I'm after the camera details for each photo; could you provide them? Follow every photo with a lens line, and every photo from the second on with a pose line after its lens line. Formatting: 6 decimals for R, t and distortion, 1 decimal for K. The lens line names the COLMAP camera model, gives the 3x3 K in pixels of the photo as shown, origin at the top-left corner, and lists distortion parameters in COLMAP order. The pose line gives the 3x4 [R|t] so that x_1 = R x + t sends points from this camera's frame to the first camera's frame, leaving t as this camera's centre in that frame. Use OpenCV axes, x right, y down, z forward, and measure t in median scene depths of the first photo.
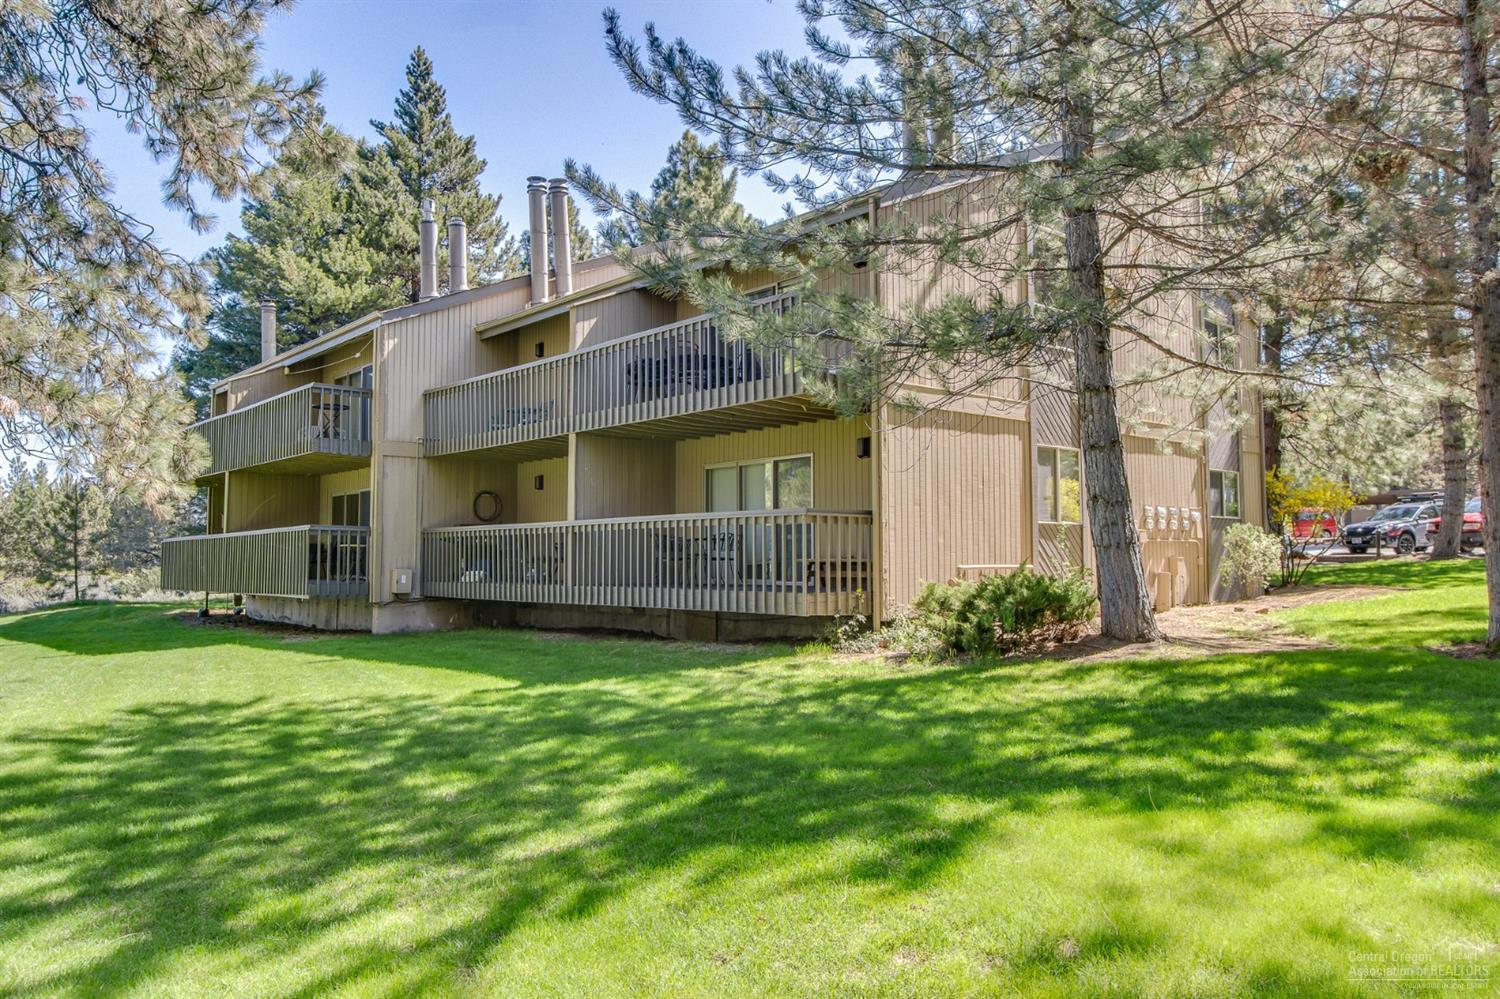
lens RADIAL K [[1112.9, 0, 752.3], [0, 1112.9, 483.8], [0, 0, 1]] dist [0.017055, 0.002385]
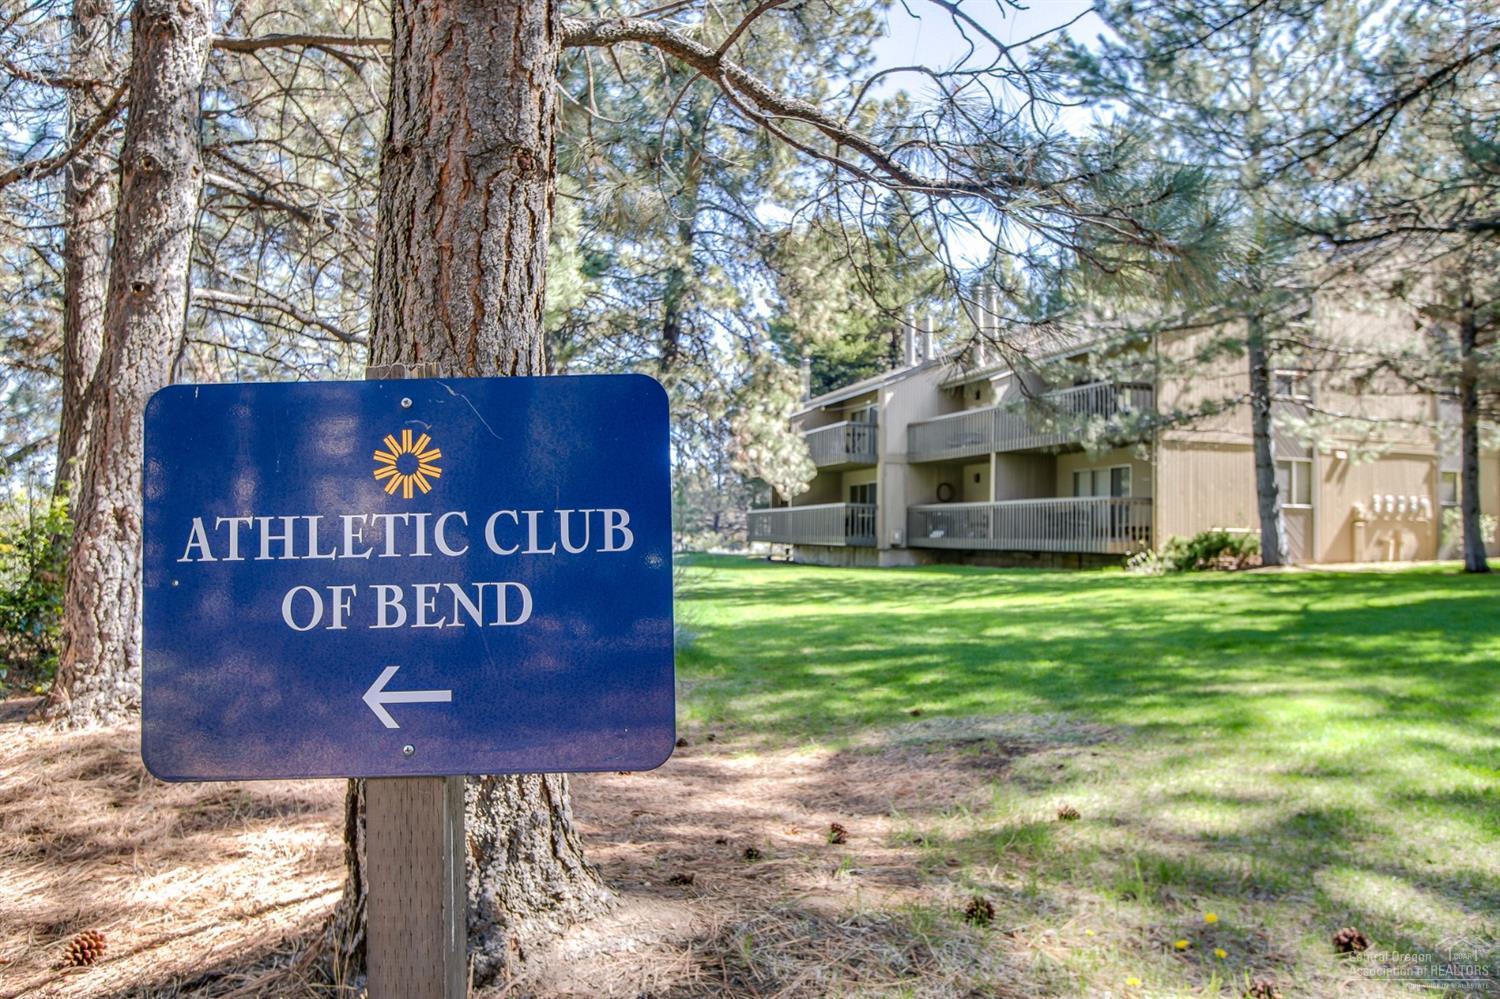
lens RADIAL K [[1112.9, 0, 752.3], [0, 1112.9, 483.8], [0, 0, 1]] dist [0.017055, 0.002385]
pose [[0.919754, 0.001592, -0.392491, 0.143026], [0.005493, 0.999842, 0.016929, -0.022069], [0.392456, -0.017727, 0.919600, -0.614613]]
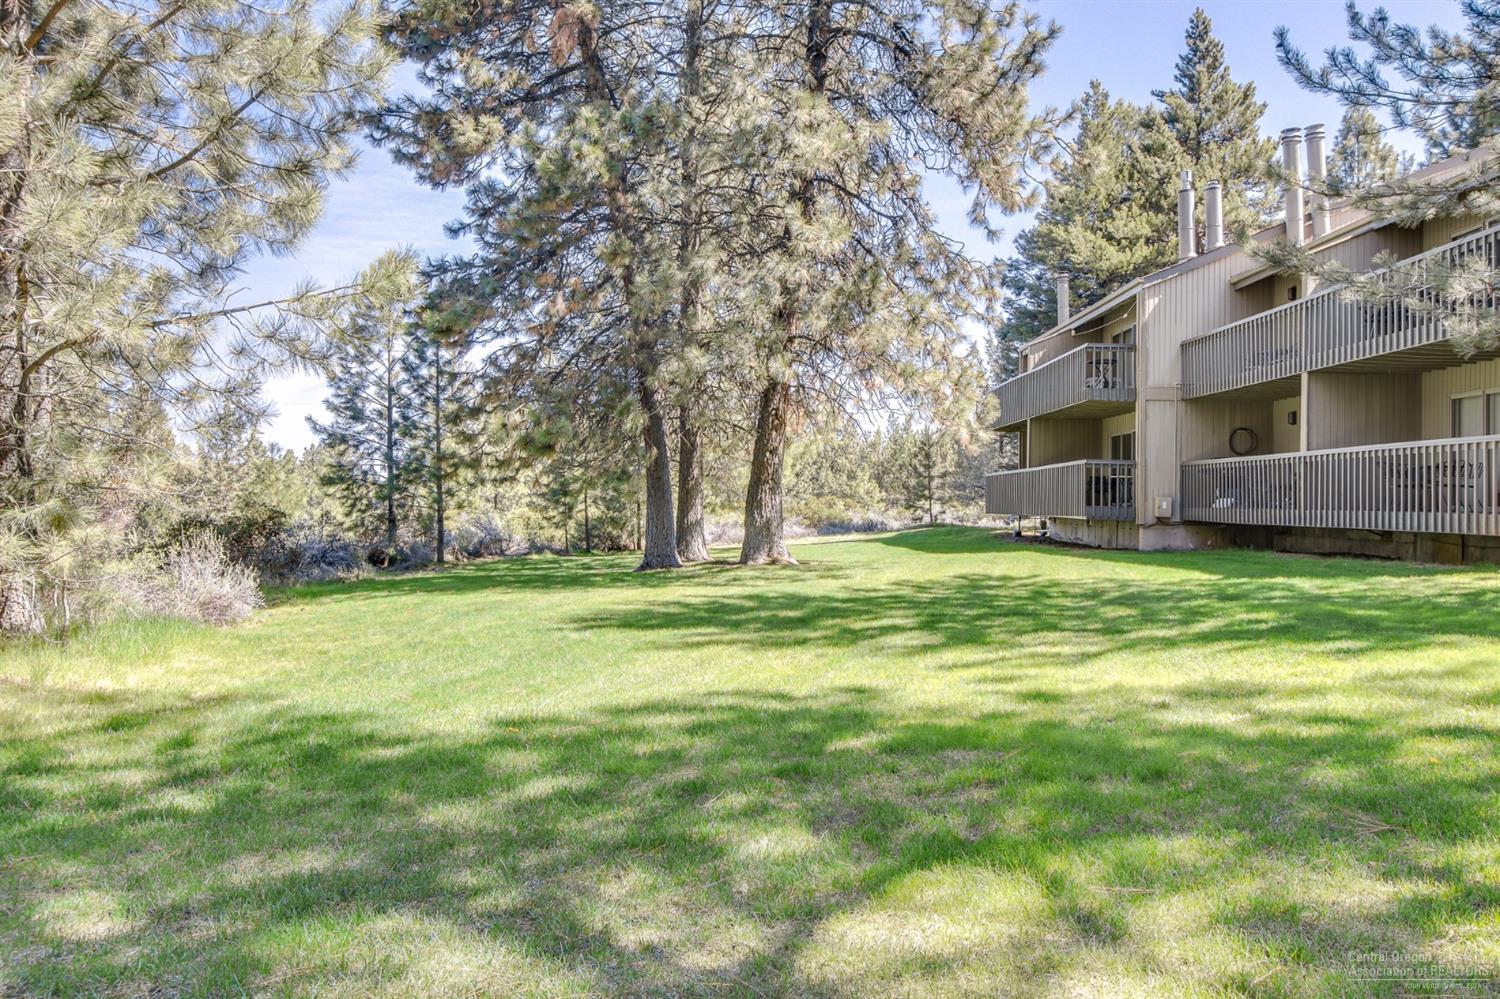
lens RADIAL K [[1112.9, 0, 752.3], [0, 1112.9, 483.8], [0, 0, 1]] dist [0.017055, 0.002385]
pose [[0.760162, 0.000426, -0.649733, 0.114591], [0.032998, 0.998684, 0.039261, 0.002718], [0.648895, -0.051284, 0.759148, -0.162989]]
